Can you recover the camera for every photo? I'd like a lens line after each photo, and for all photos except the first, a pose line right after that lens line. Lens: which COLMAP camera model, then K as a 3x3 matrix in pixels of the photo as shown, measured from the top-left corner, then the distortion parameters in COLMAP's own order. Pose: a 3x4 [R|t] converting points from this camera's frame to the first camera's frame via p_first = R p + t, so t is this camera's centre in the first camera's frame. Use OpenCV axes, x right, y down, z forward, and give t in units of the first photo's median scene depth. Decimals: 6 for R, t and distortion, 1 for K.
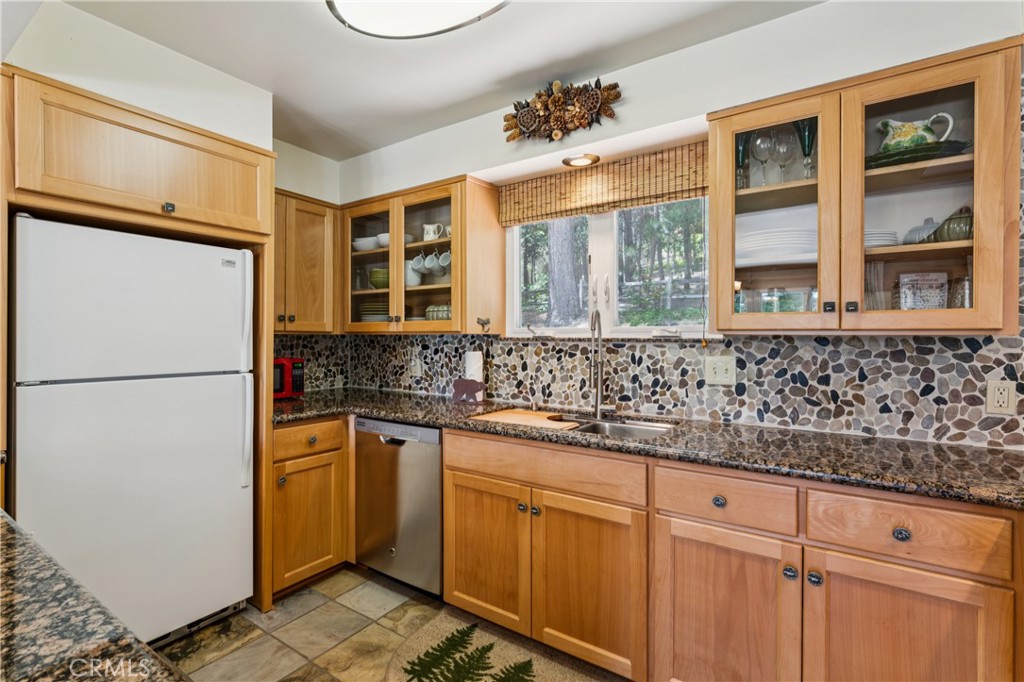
lens RADIAL K [[464.5, 0, 513.0], [0, 464.5, 336.2], [0, 0, 1]] dist [-0.002669, -0.000059]
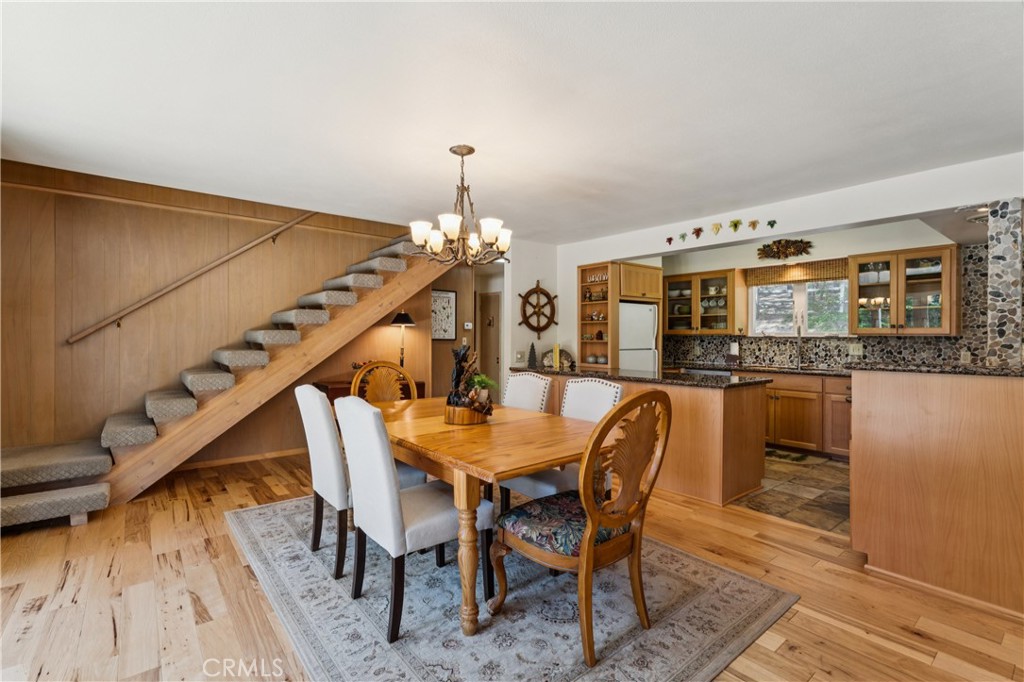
lens RADIAL K [[464.5, 0, 513.1], [0, 464.5, 339.0], [0, 0, 1]] dist [-0.002669, -0.000059]
pose [[0.954175, 0.001109, -0.299247, -0.546663], [0.001746, 0.999955, 0.009272, -0.010022], [0.299243, -0.009370, 0.954131, -1.860935]]
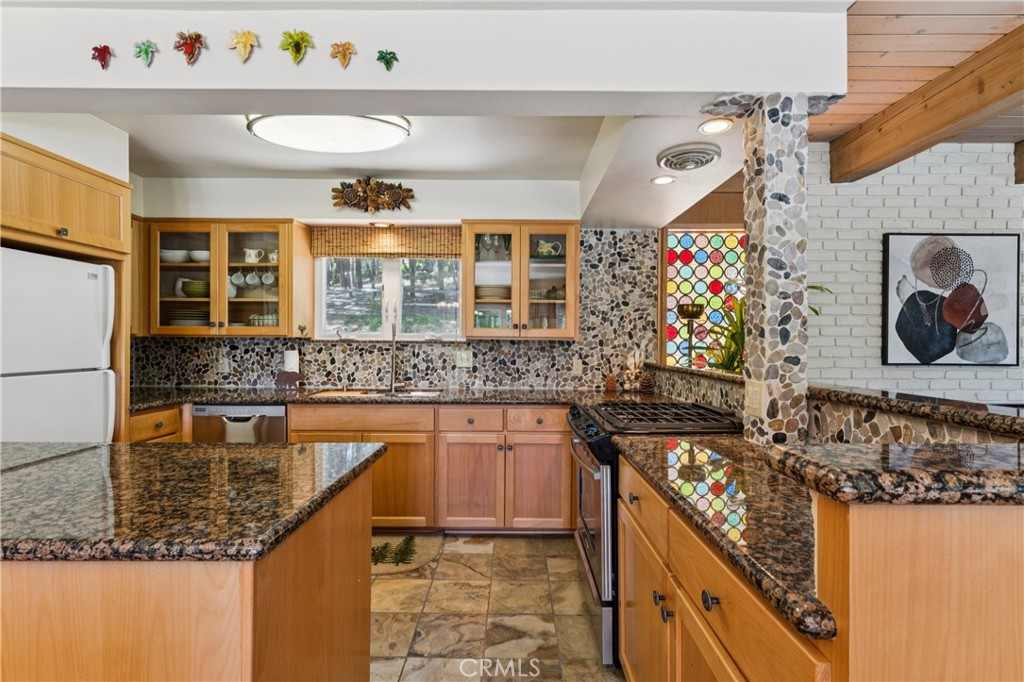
lens RADIAL K [[464.5, 0, 509.5], [0, 464.5, 340.5], [0, 0, 1]] dist [-0.002669, -0.000059]
pose [[0.834832, 0.001919, 0.550502, -0.364845], [-0.005377, 0.999975, 0.004669, -0.006139], [-0.550479, -0.006858, 0.834821, -0.541217]]
